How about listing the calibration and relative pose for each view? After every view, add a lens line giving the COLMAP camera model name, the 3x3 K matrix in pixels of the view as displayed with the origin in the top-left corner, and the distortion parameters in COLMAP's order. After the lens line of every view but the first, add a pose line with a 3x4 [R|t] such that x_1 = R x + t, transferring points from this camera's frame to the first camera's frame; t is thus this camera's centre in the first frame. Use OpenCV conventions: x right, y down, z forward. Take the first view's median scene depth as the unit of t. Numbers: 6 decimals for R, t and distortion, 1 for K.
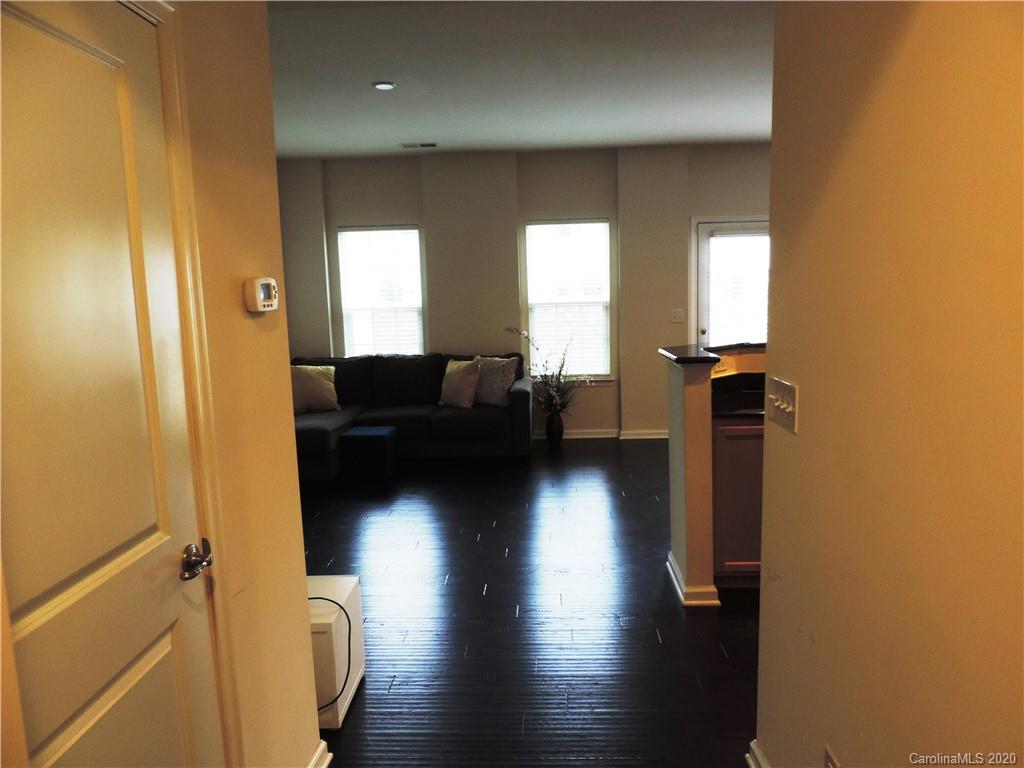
lens RADIAL K [[727.1, 0, 508.8], [0, 727.1, 380.2], [0, 0, 1]] dist [-0.024457, 0.003386]
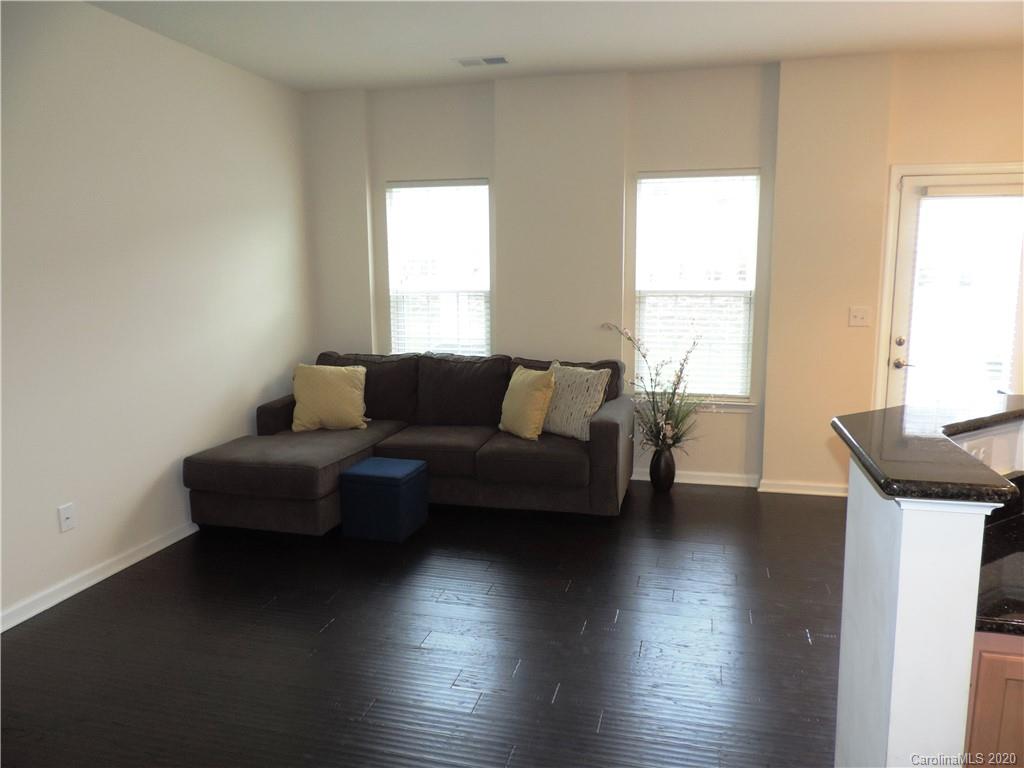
lens RADIAL K [[727.1, 0, 495.5], [0, 727.1, 381.2], [0, 0, 1]] dist [-0.024457, 0.003386]
pose [[0.978090, 0.053400, -0.201218, 0.041920], [-0.047358, 0.998274, 0.034728, -0.035996], [0.202725, -0.024438, 0.978931, 0.280674]]
